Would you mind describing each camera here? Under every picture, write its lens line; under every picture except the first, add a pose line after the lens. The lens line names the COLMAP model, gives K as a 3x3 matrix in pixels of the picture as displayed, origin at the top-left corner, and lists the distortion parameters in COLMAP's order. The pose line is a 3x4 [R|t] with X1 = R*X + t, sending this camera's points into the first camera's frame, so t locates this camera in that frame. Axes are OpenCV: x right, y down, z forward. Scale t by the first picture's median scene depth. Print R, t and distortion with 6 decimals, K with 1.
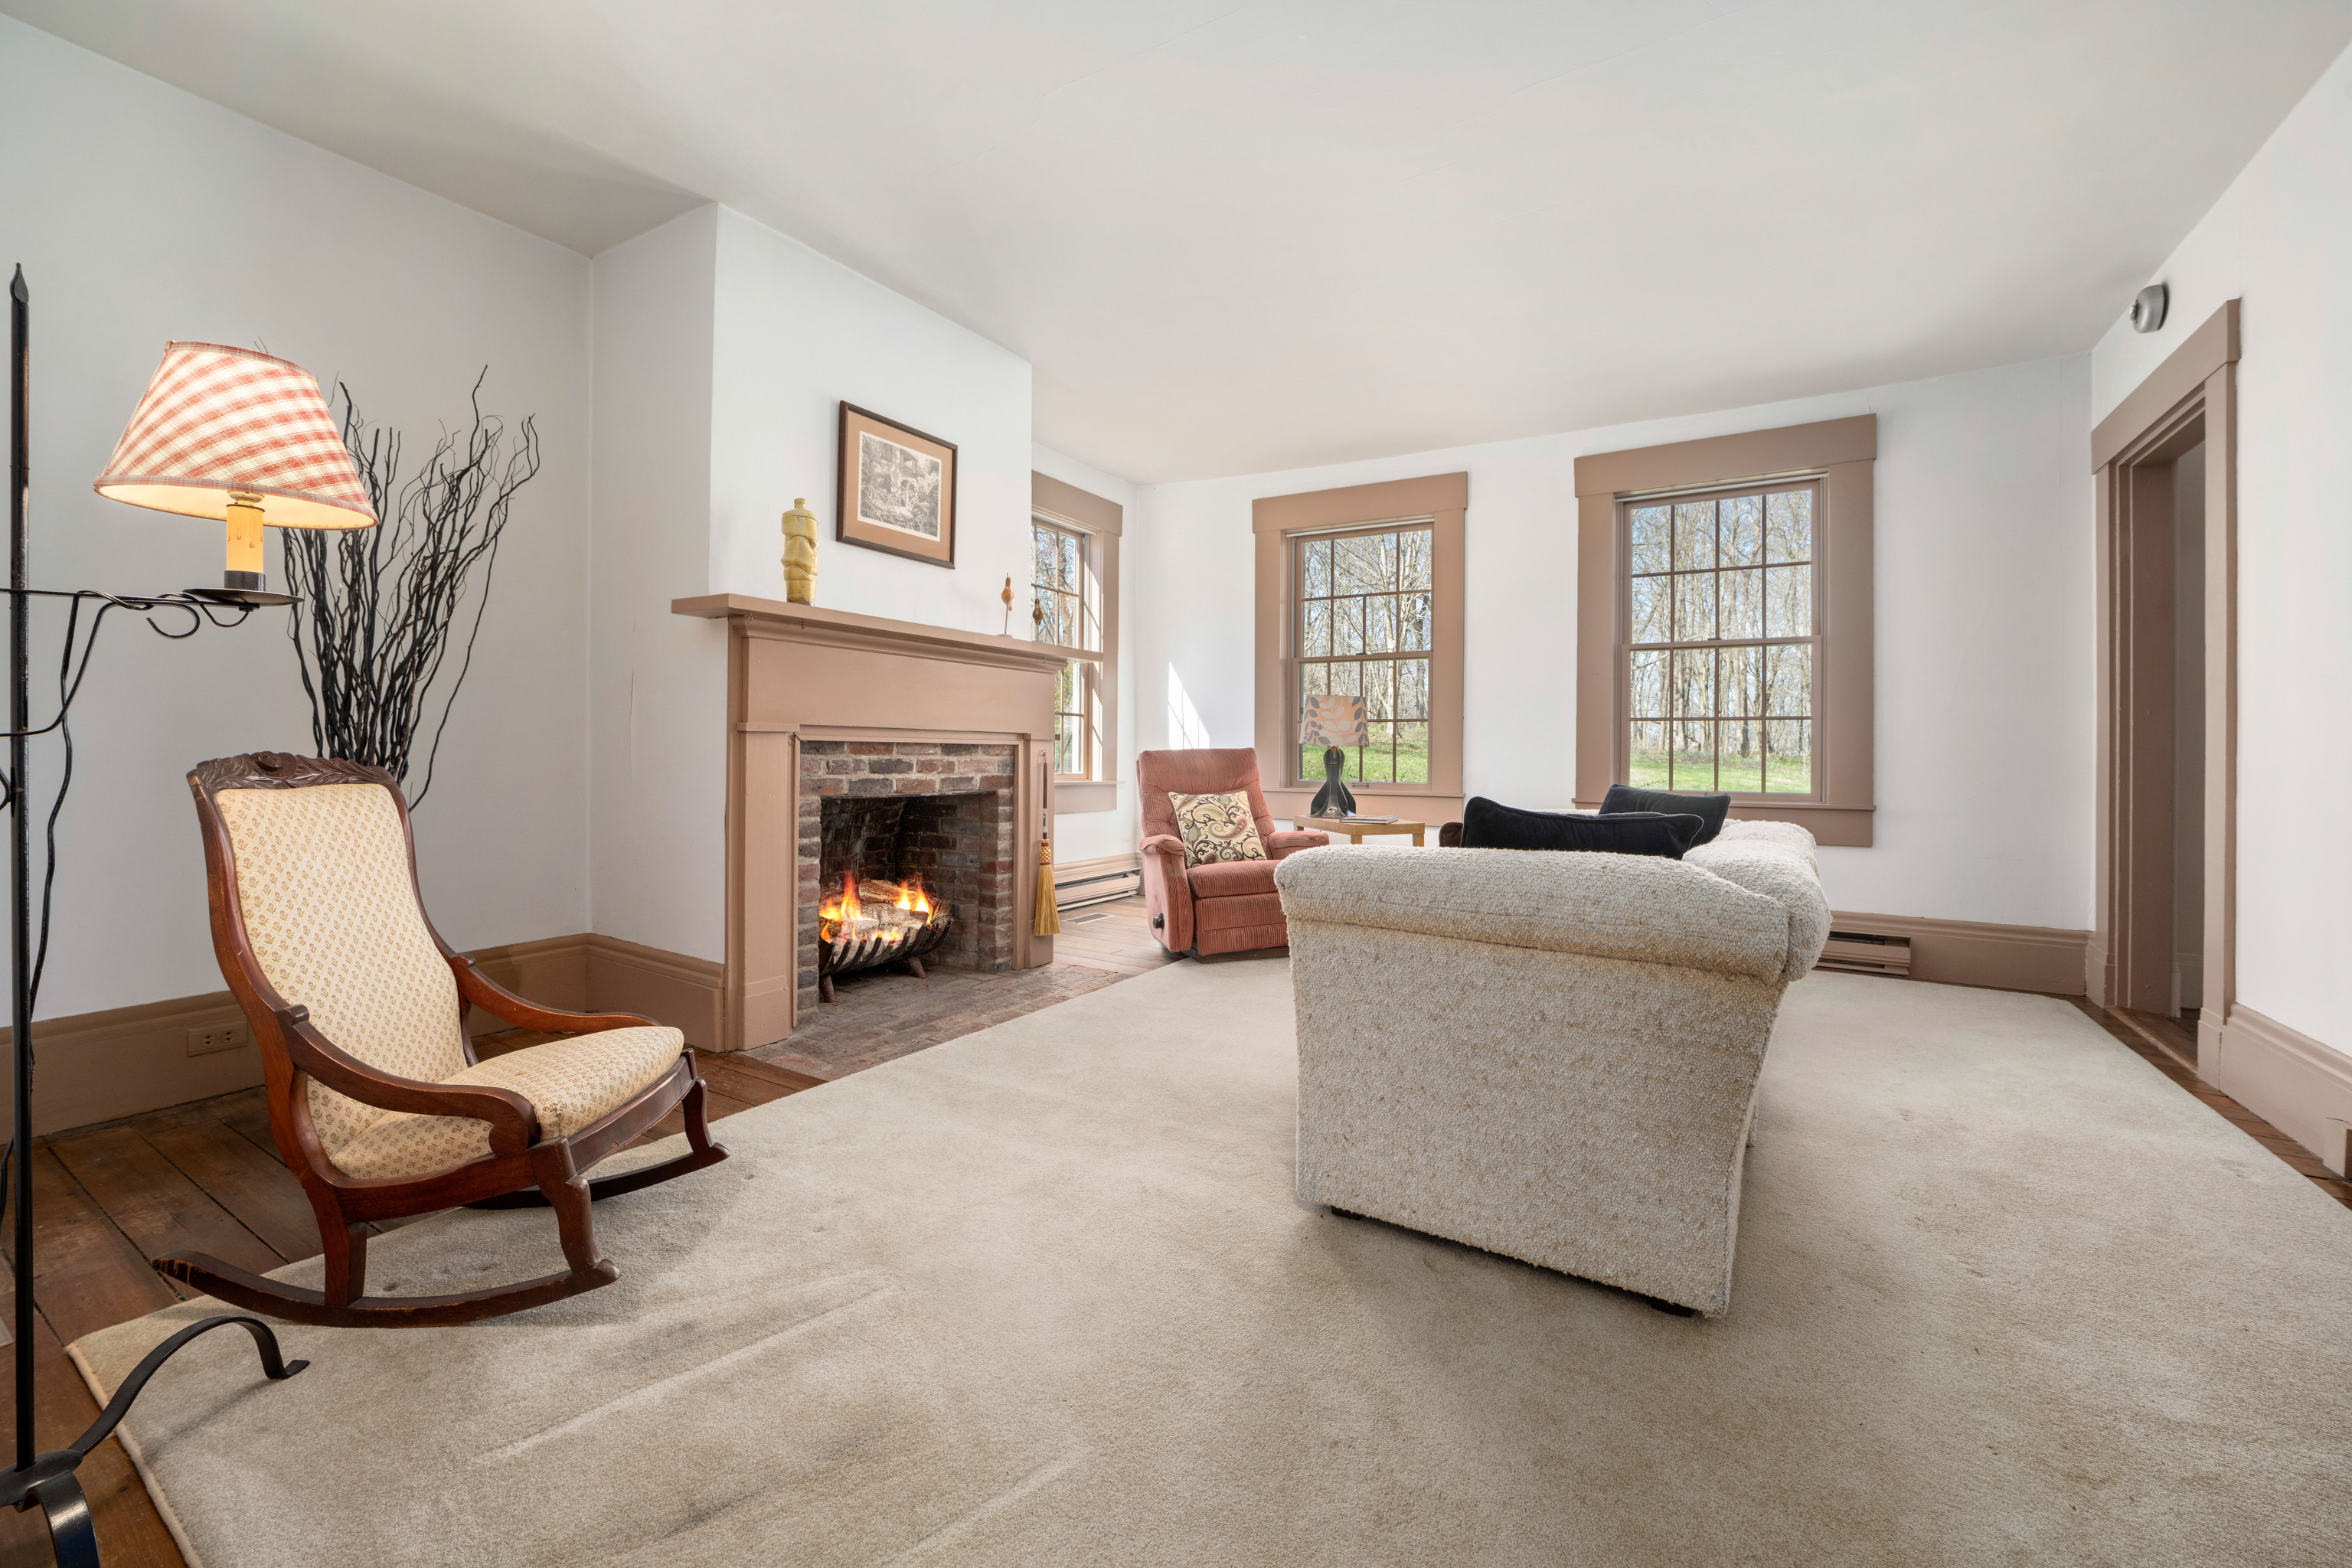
lens RADIAL K [[942.0, 0, 1166.4], [0, 942.0, 757.3], [0, 0, 1]] dist [-0.036458, 0.000100]
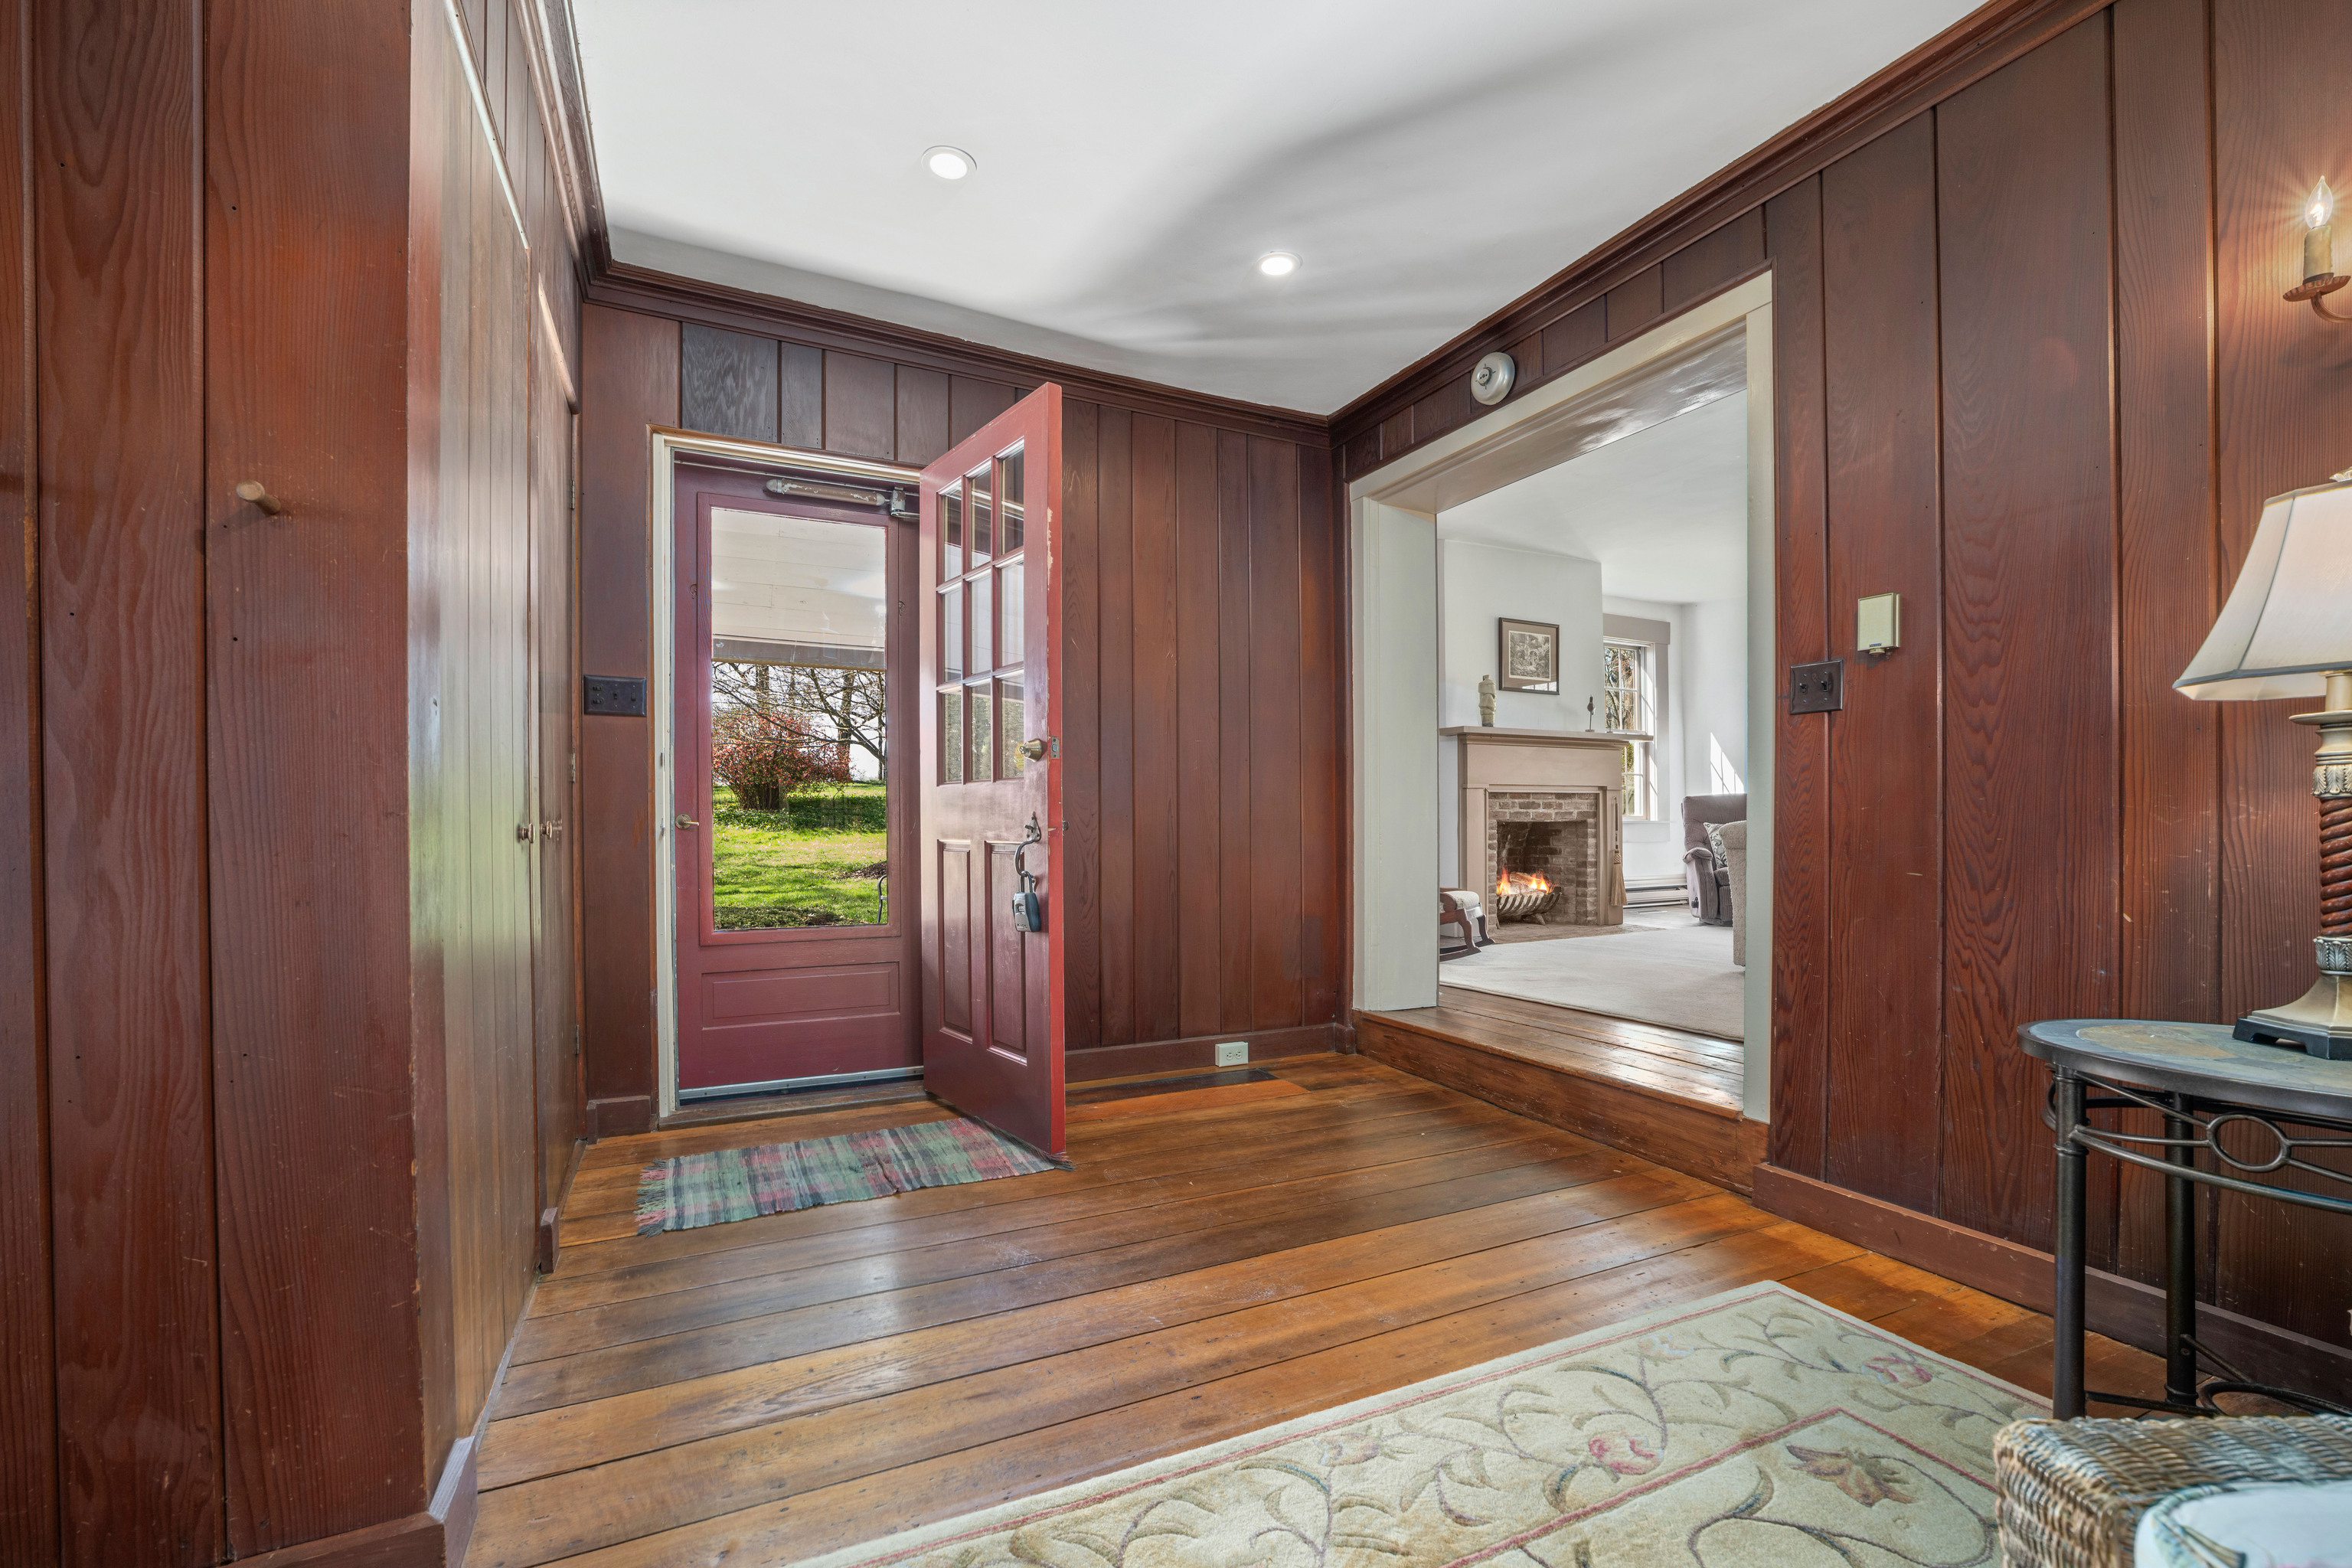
lens RADIAL K [[940.8, 0, 1180.8], [0, 940.8, 833.2], [0, 0, 1]] dist [-0.036105, 0.009174]
pose [[0.848601, -0.012348, -0.528889, 0.101029], [0.016071, 0.999868, 0.002440, 0.046053], [0.528789, -0.010571, 0.848688, -0.905835]]
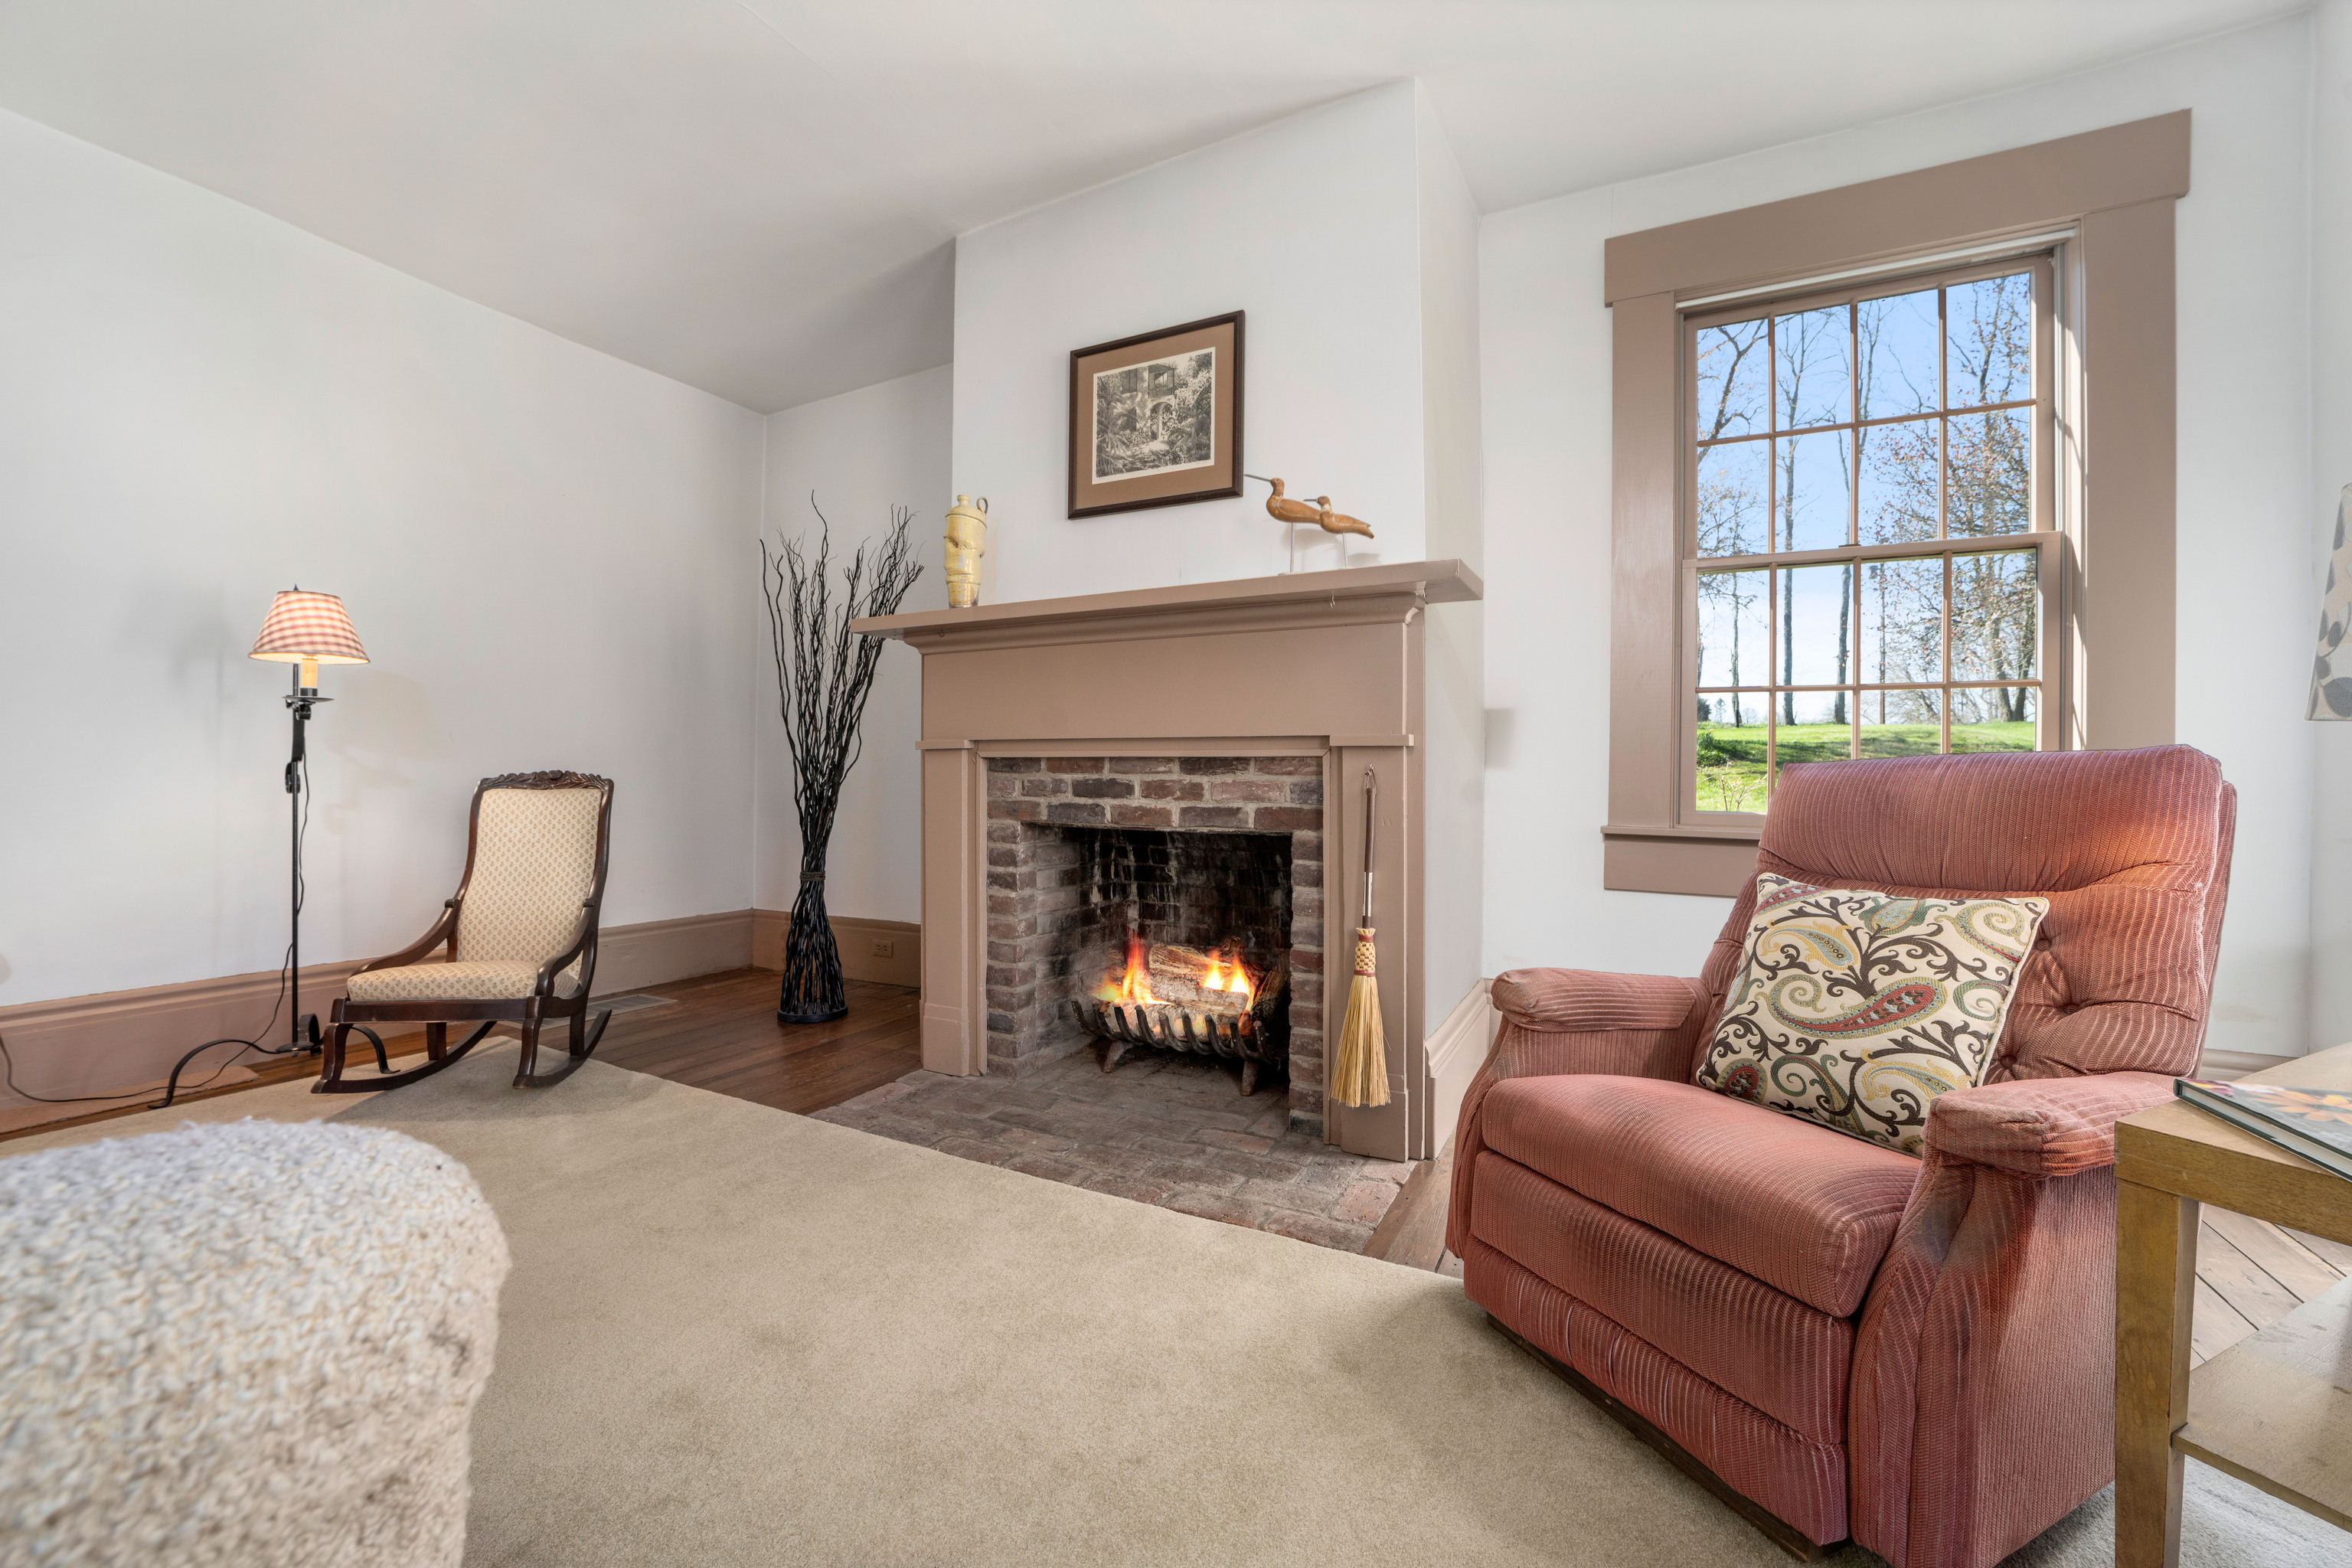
lens RADIAL K [[942.0, 0, 1166.4], [0, 942.0, 757.3], [0, 0, 1]] dist [-0.036458, 0.000100]
pose [[0.082252, -0.015392, -0.996493, 0.443992], [-0.002127, 0.999876, -0.015619, -0.003598], [0.996609, 0.003405, 0.082209, 0.916429]]
